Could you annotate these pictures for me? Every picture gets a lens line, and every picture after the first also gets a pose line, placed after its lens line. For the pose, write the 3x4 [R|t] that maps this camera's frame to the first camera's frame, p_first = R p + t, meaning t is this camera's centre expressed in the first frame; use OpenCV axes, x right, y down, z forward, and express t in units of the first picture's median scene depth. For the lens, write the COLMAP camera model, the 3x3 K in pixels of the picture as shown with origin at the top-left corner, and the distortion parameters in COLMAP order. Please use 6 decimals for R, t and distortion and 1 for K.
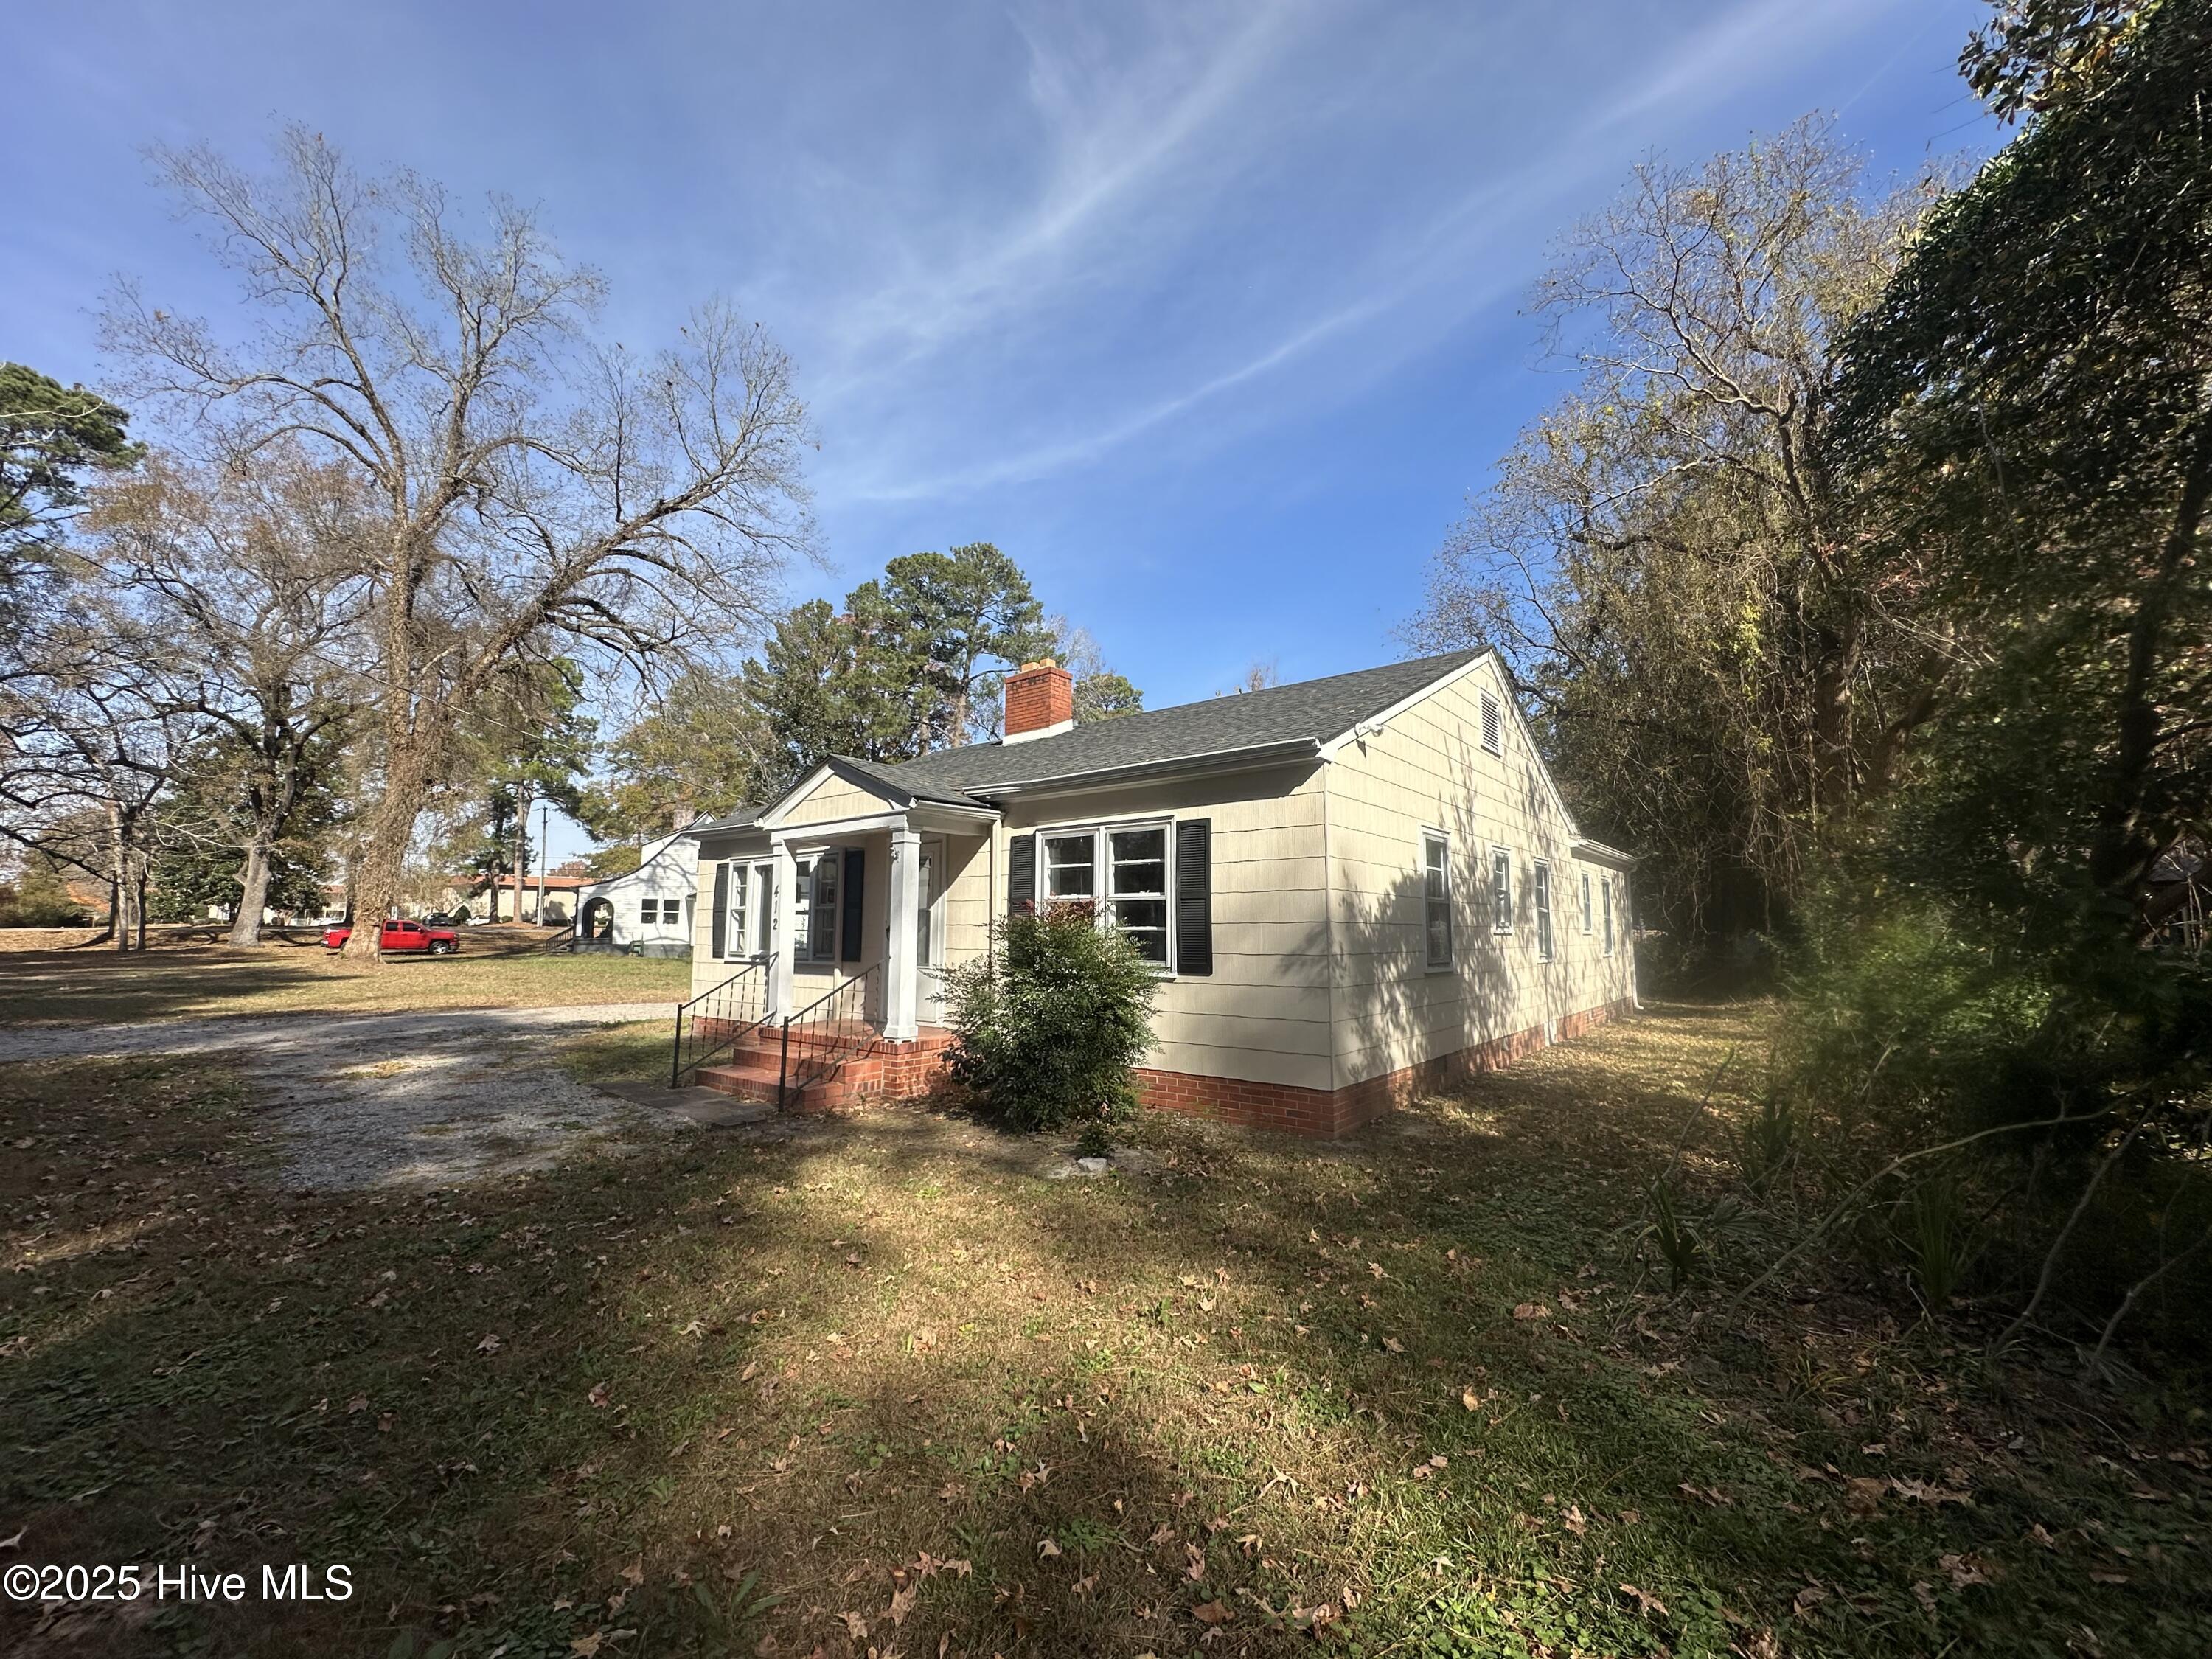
lens RADIAL K [[885.7, 0, 1098.9], [0, 885.7, 826.7], [0, 0, 1]] dist [-0.004347, 0.000347]
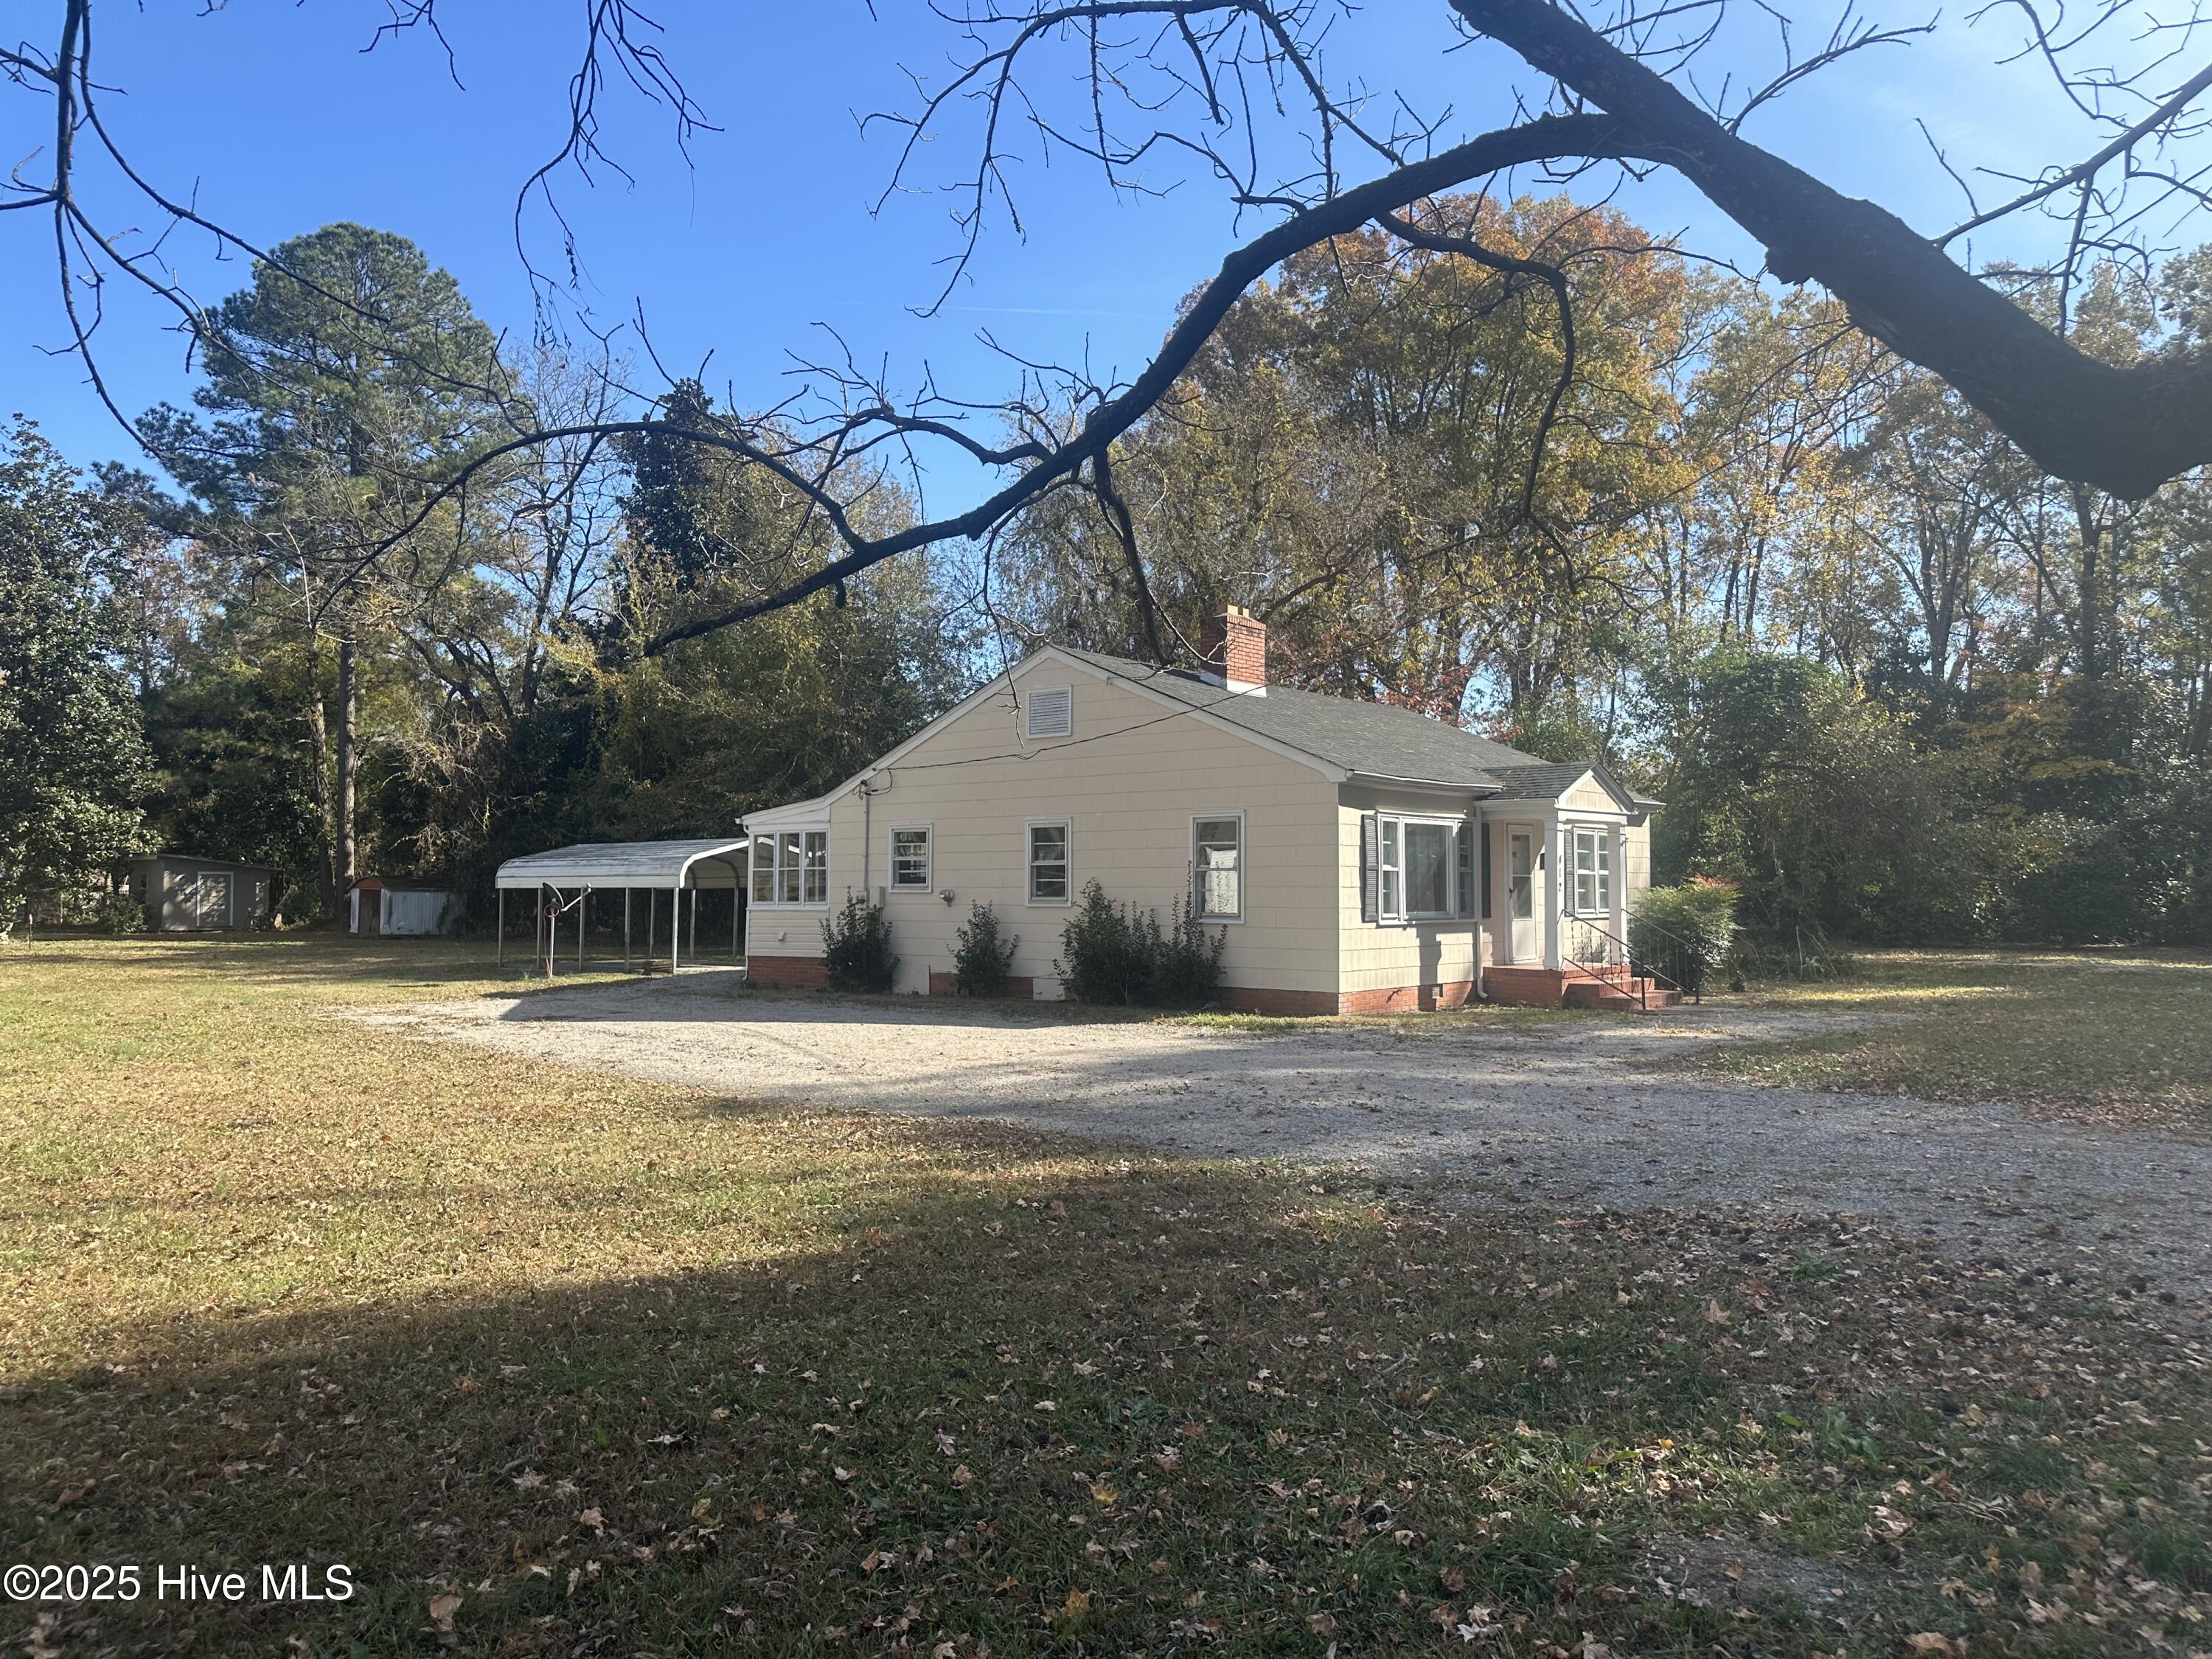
lens RADIAL K [[1565.0, 0, 1101.3], [0, 1565.0, 831.8], [0, 0, 1]] dist [0.030780, -0.025358]
pose [[0.021109, 0.034645, 0.999177, -2.012834], [-0.119506, 0.992321, -0.031882, 0.141160], [-0.992609, -0.118735, 0.025087, 1.249726]]
